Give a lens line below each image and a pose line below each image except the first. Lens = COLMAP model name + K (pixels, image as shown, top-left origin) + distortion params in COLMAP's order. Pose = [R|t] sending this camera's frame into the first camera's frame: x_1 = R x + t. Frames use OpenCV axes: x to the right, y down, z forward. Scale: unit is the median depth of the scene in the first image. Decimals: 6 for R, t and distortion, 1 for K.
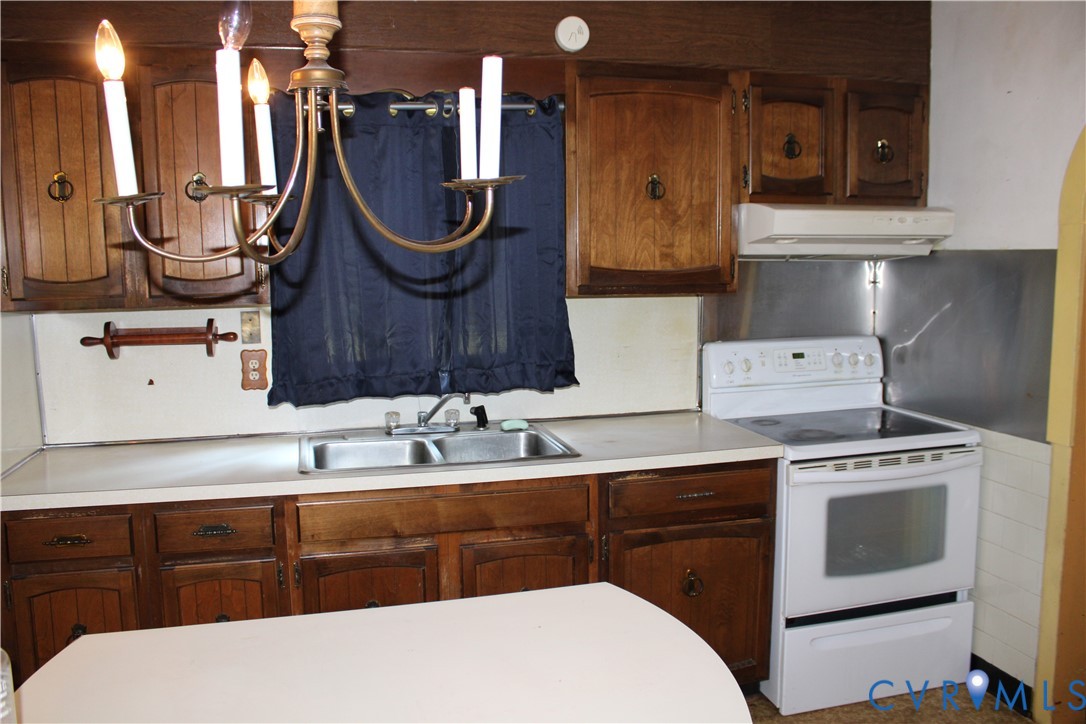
lens RADIAL K [[890.9, 0, 543.8], [0, 890.9, 362.7], [0, 0, 1]] dist [-0.147662, 0.117997]
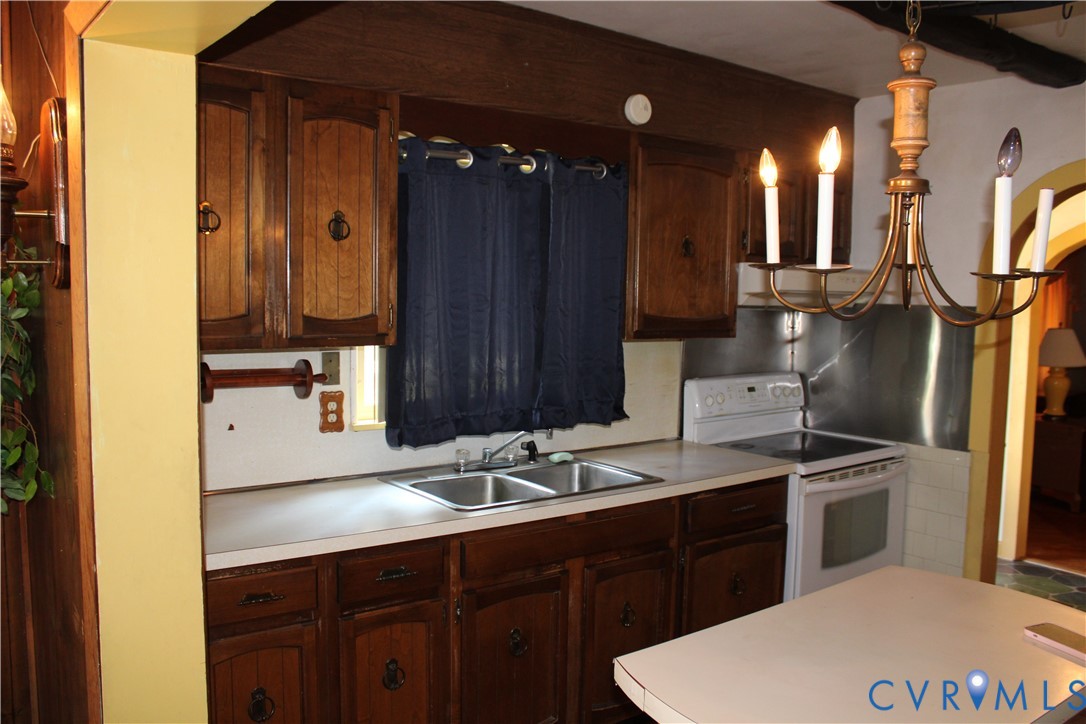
lens RADIAL K [[890.9, 0, 553.0], [0, 890.9, 361.6], [0, 0, 1]] dist [-0.147662, 0.117997]
pose [[0.923986, -0.002237, 0.382421, -0.500116], [0.017721, 0.999159, -0.036973, -0.007282], [-0.382016, 0.040939, 0.923248, -0.002577]]
